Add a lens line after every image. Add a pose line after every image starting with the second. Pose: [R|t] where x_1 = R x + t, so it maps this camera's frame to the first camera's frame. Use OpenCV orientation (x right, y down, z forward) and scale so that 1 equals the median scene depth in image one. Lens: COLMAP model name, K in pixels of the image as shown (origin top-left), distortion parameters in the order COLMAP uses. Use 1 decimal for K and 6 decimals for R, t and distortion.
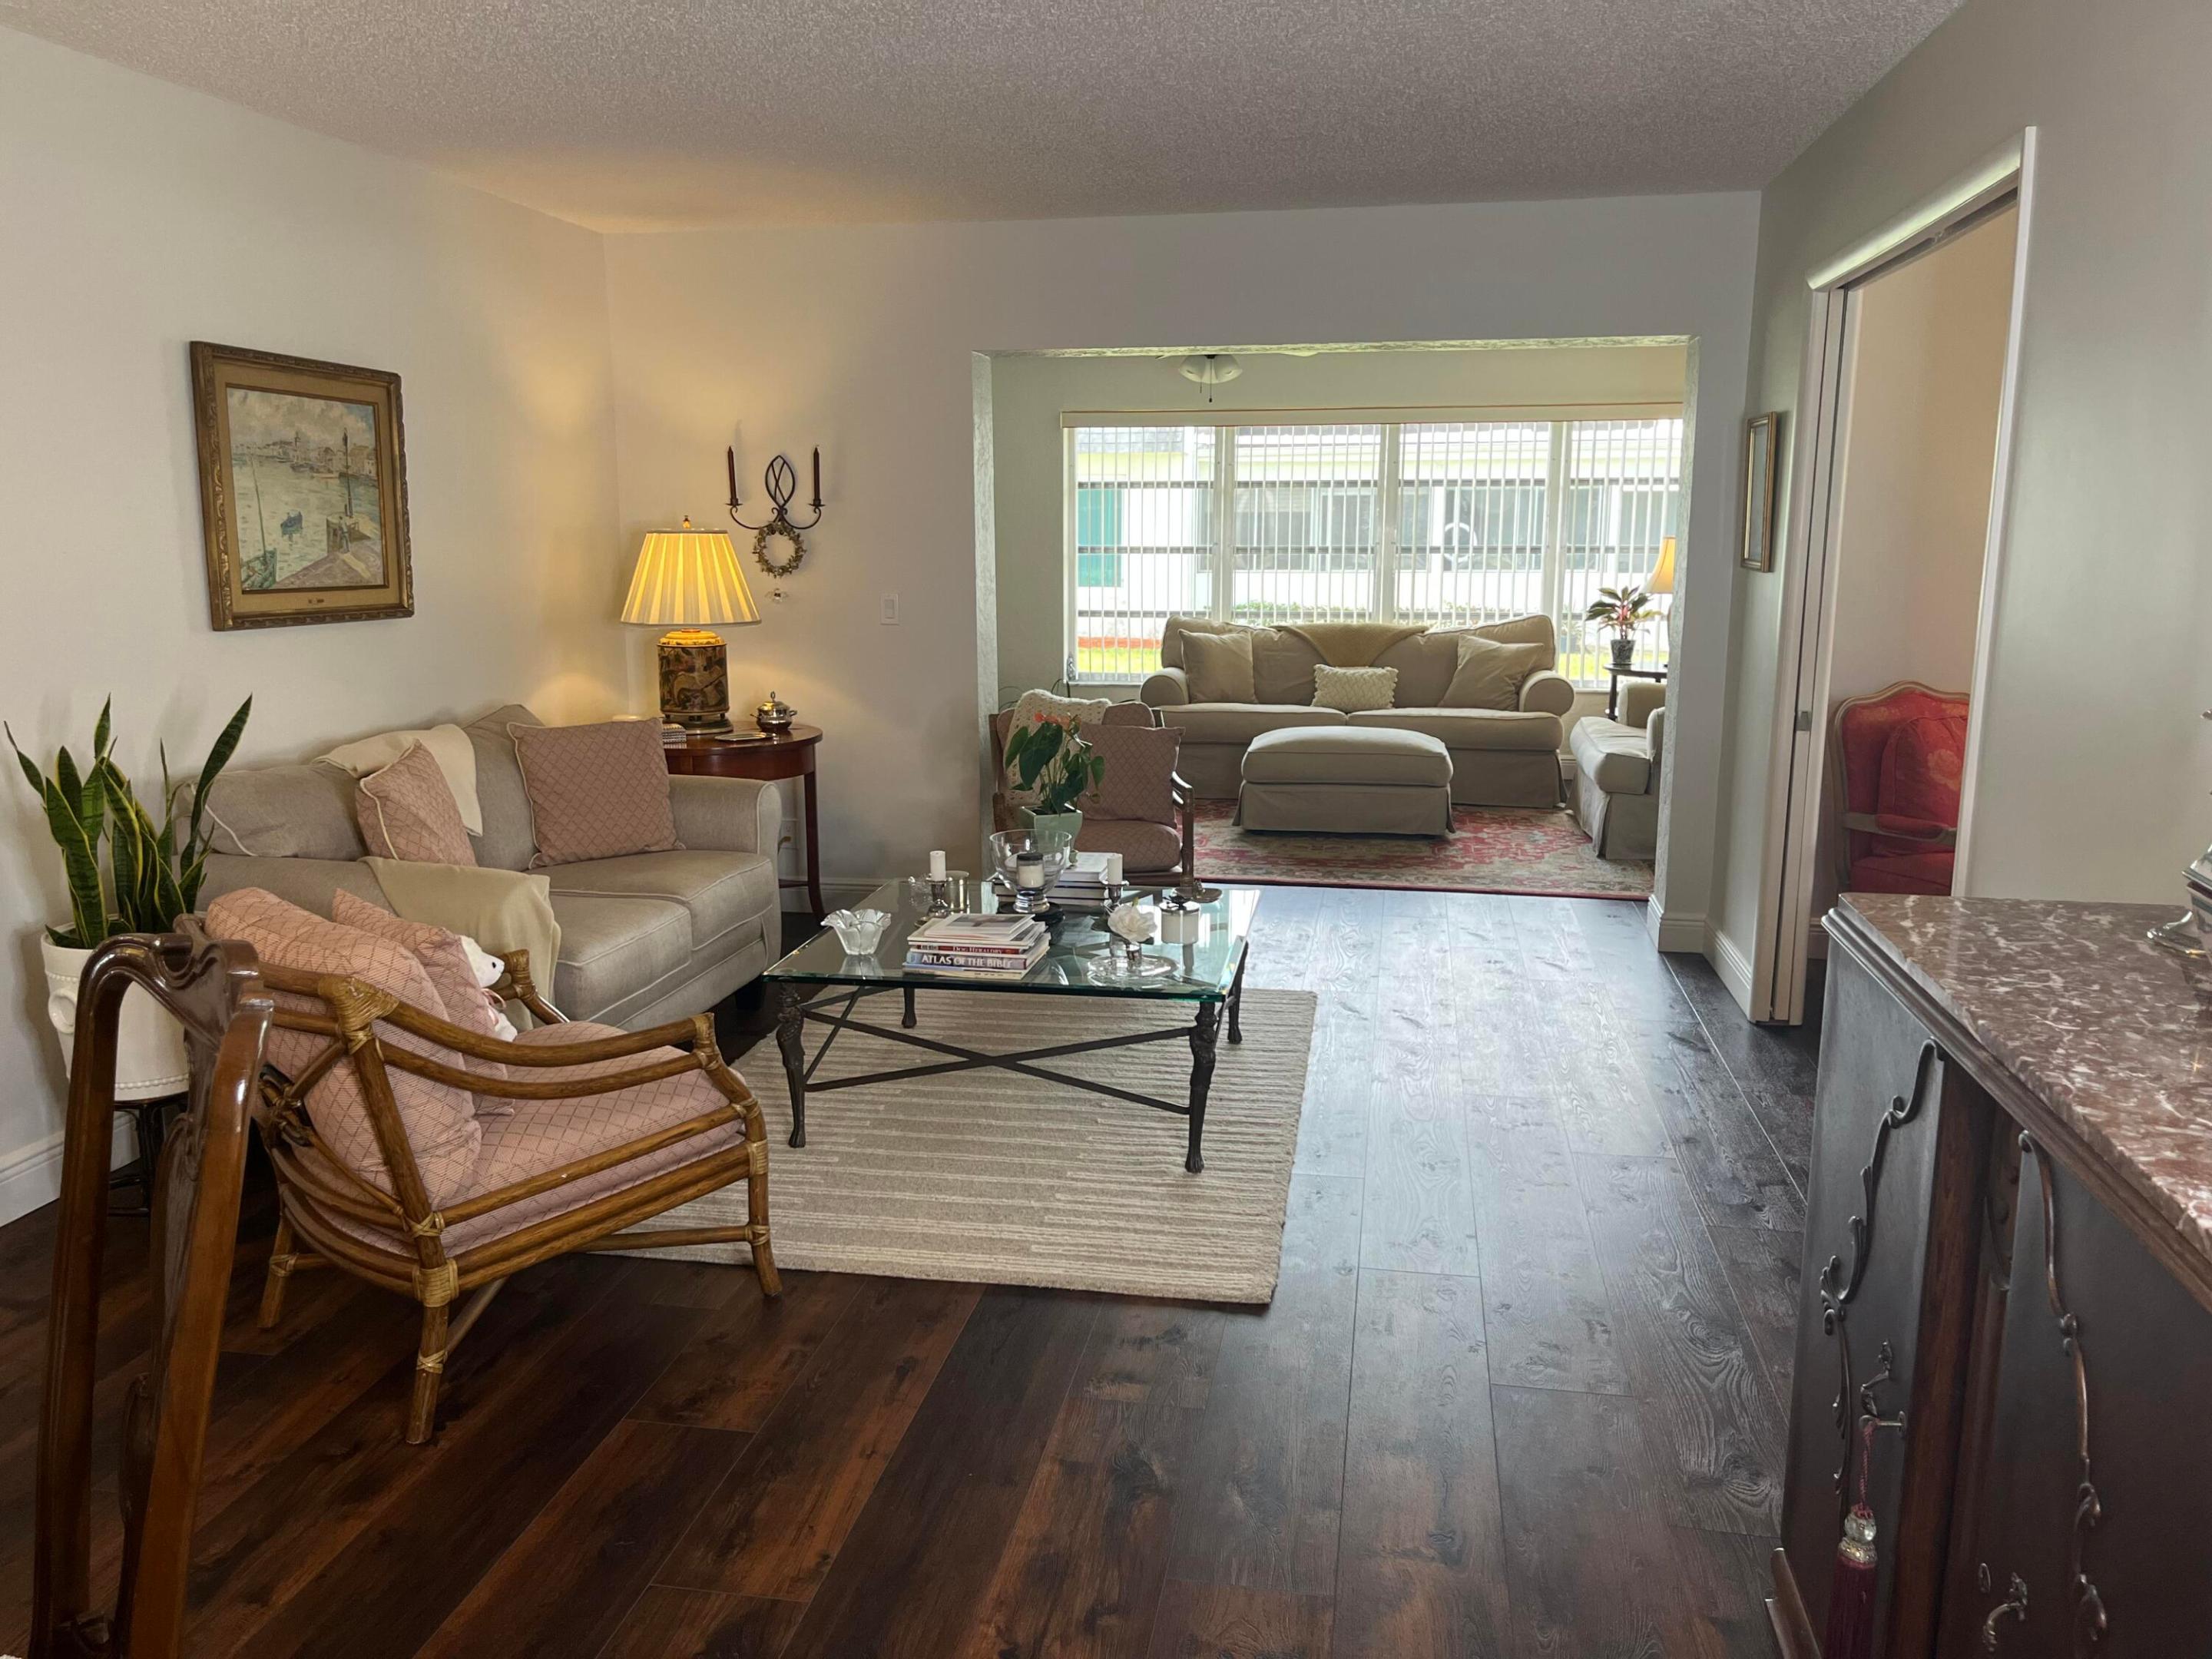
lens RADIAL K [[1710.9, 0, 1106.0], [0, 1710.9, 829.5], [0, 0, 1]] dist [0.101226, -0.116906]
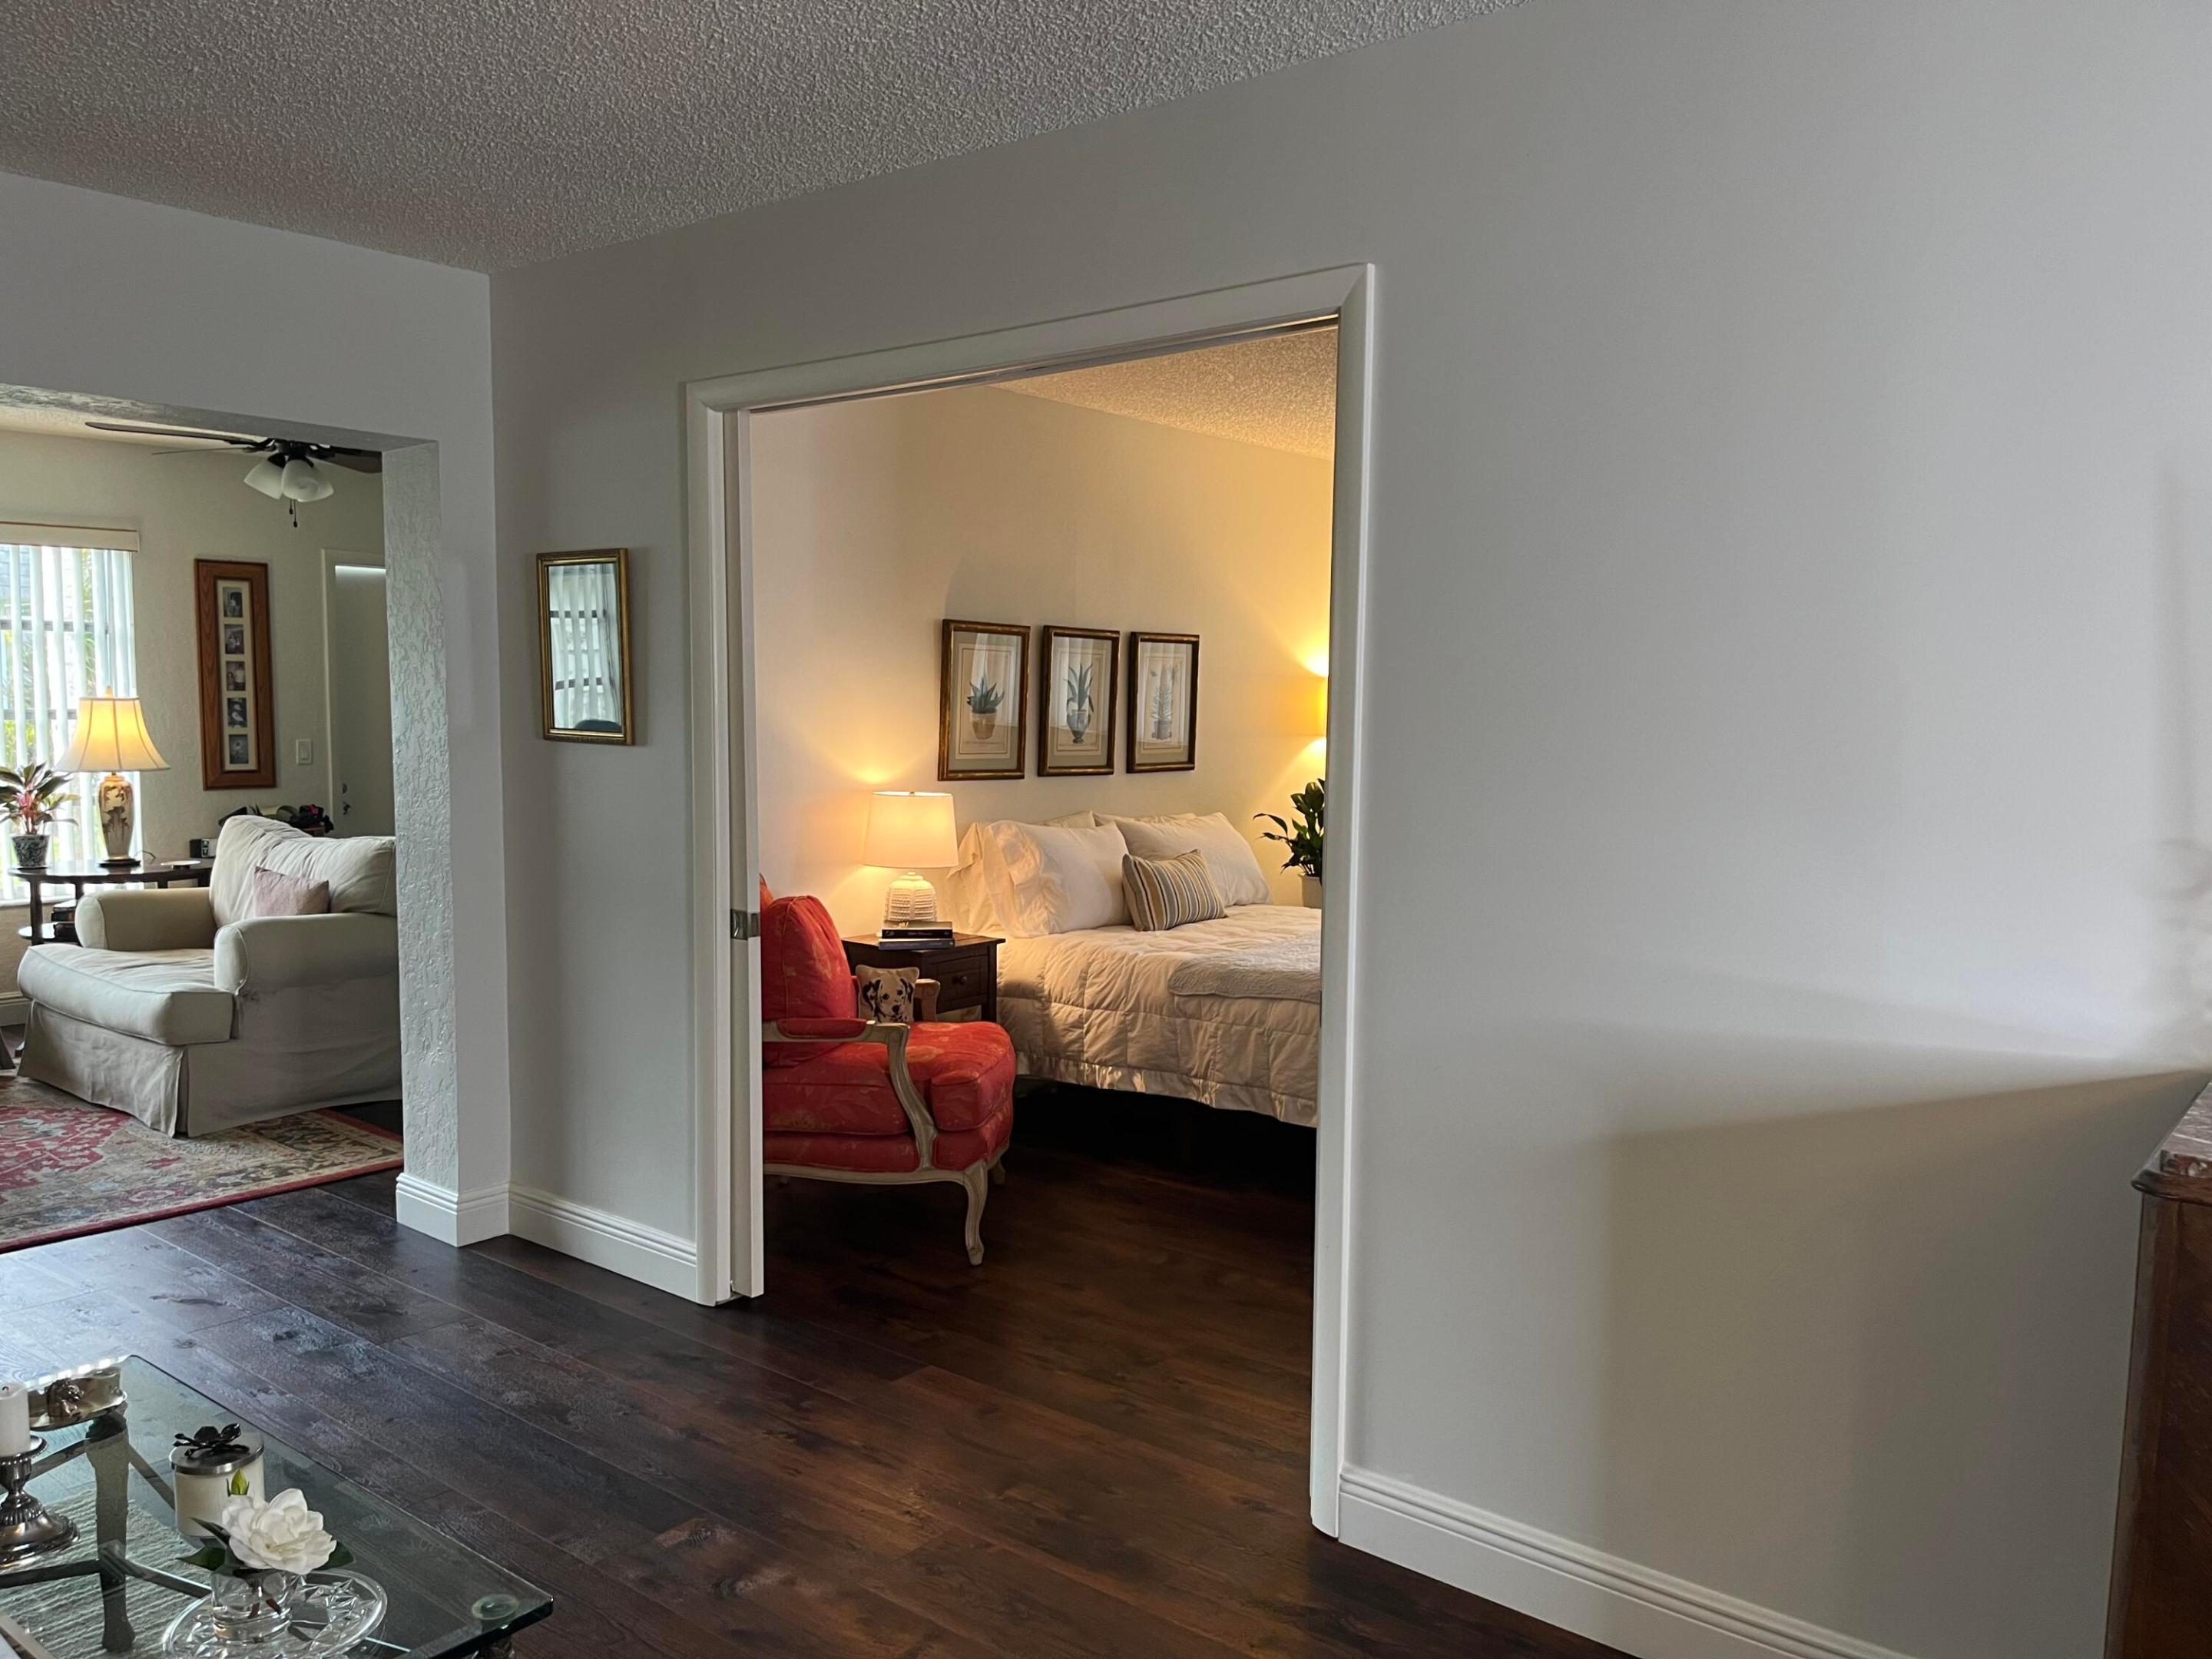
lens RADIAL K [[1710.9, 0, 1106.0], [0, 1710.9, 829.5], [0, 0, 1]] dist [0.101226, -0.116906]
pose [[0.501657, -0.066004, 0.862545, -0.235581], [0.144255, 0.989507, -0.008179, -0.083056], [-0.852954, 0.128529, 0.505915, 0.478753]]
